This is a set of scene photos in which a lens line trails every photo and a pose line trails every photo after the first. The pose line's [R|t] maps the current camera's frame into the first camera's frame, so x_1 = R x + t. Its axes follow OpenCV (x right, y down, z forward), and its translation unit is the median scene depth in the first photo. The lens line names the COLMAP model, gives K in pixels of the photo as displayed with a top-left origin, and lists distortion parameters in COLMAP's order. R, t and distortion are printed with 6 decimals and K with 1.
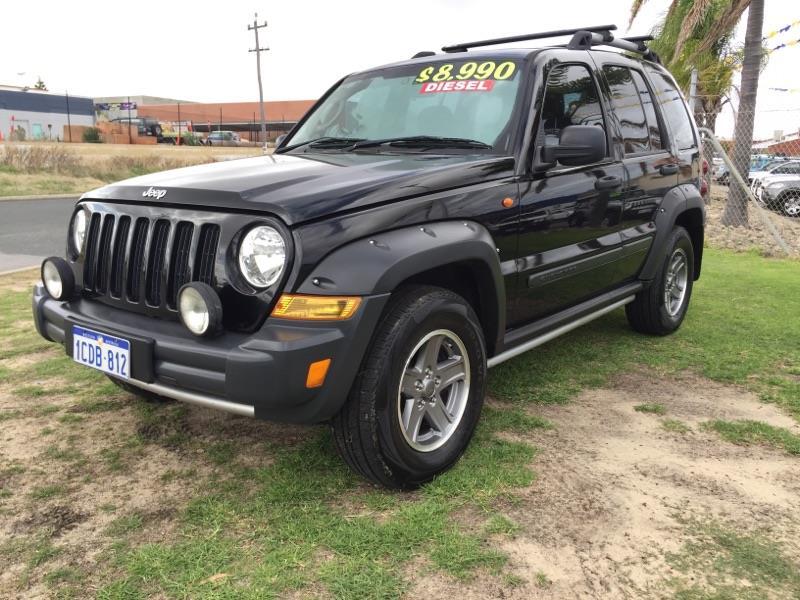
lens RADIAL K [[687.1, 0, 405.2], [0, 687.1, 323.4], [0, 0, 1]] dist [0.085662, -0.124136]
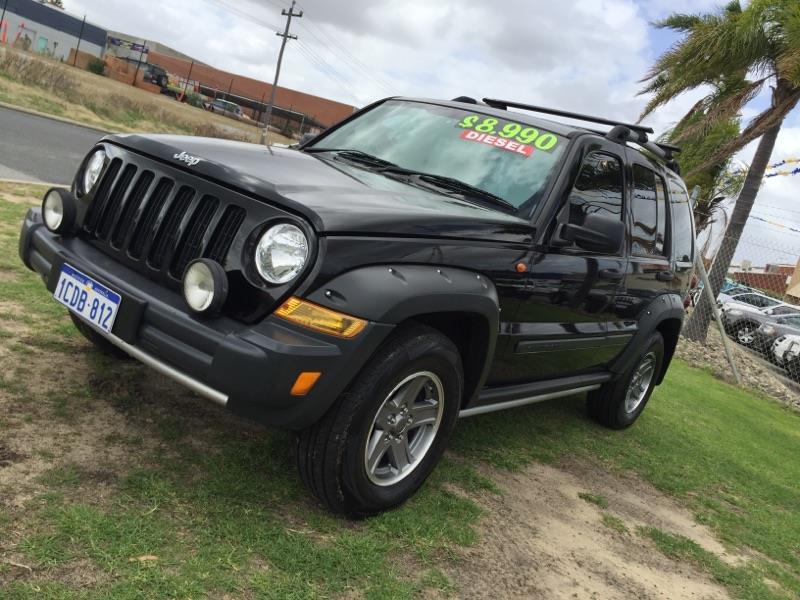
lens RADIAL K [[687.1, 0, 395.3], [0, 687.1, 321.0], [0, 0, 1]] dist [0.085662, -0.124136]
pose [[0.958597, 0.278735, 0.058303, -0.068521], [-0.276631, 0.960073, -0.041649, -0.006294], [-0.067584, 0.023796, 0.997430, -0.000557]]
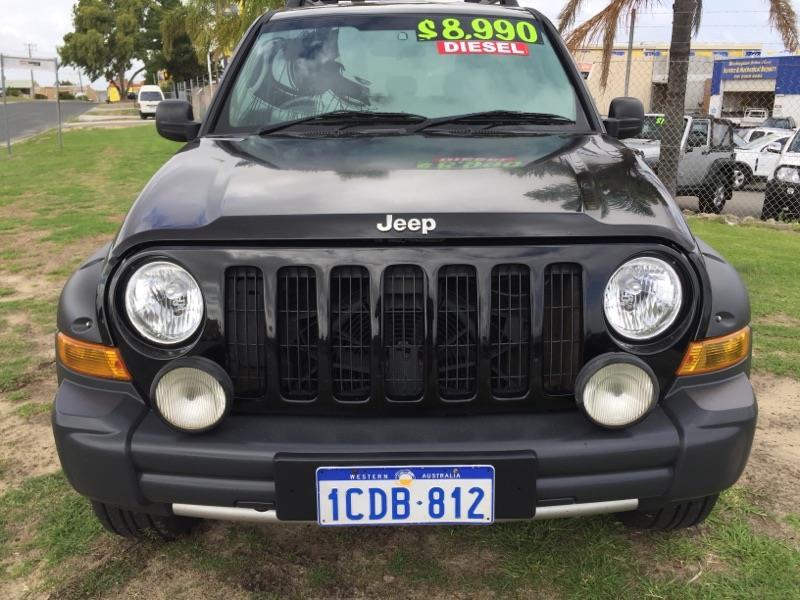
lens RADIAL K [[687.1, 0, 411.1], [0, 687.1, 314.6], [0, 0, 1]] dist [0.085662, -0.124136]
pose [[0.777430, -0.193260, 0.598542, -0.747096], [0.151274, 0.981143, 0.120310, -0.182027], [-0.610507, -0.002989, 0.792006, 0.504294]]
